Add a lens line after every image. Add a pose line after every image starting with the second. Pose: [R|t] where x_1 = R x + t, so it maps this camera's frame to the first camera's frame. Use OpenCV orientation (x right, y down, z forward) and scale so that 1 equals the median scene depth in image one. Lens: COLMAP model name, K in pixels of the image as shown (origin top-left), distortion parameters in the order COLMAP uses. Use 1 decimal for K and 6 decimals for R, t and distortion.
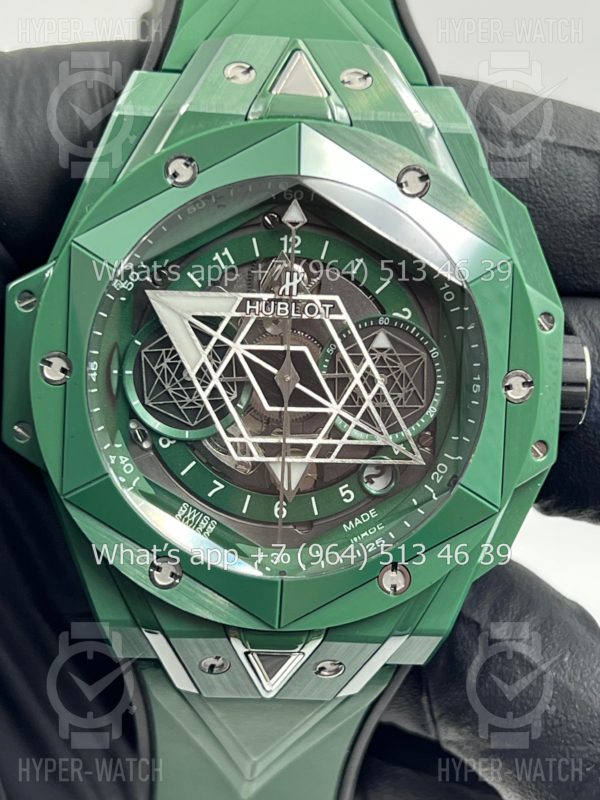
lens RADIAL K [[1858.6, 0, 300.4], [0, 1858.6, 399.1], [0, 0, 1]] dist [0.187944, 0.000000]
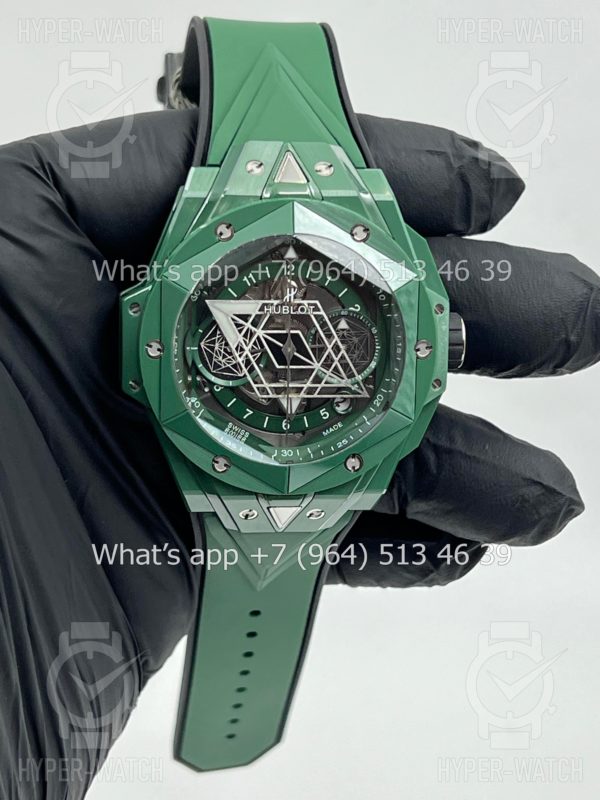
lens RADIAL K [[1858.6, 0, 299.7], [0, 1858.6, 404.0], [0, 0, 1]] dist [0.187944, 0.000000]
pose [[0.998378, -0.030517, 0.048054, -0.080164], [0.024958, 0.993360, 0.112306, -0.151876], [-0.051162, -0.110925, 0.992511, -0.696962]]
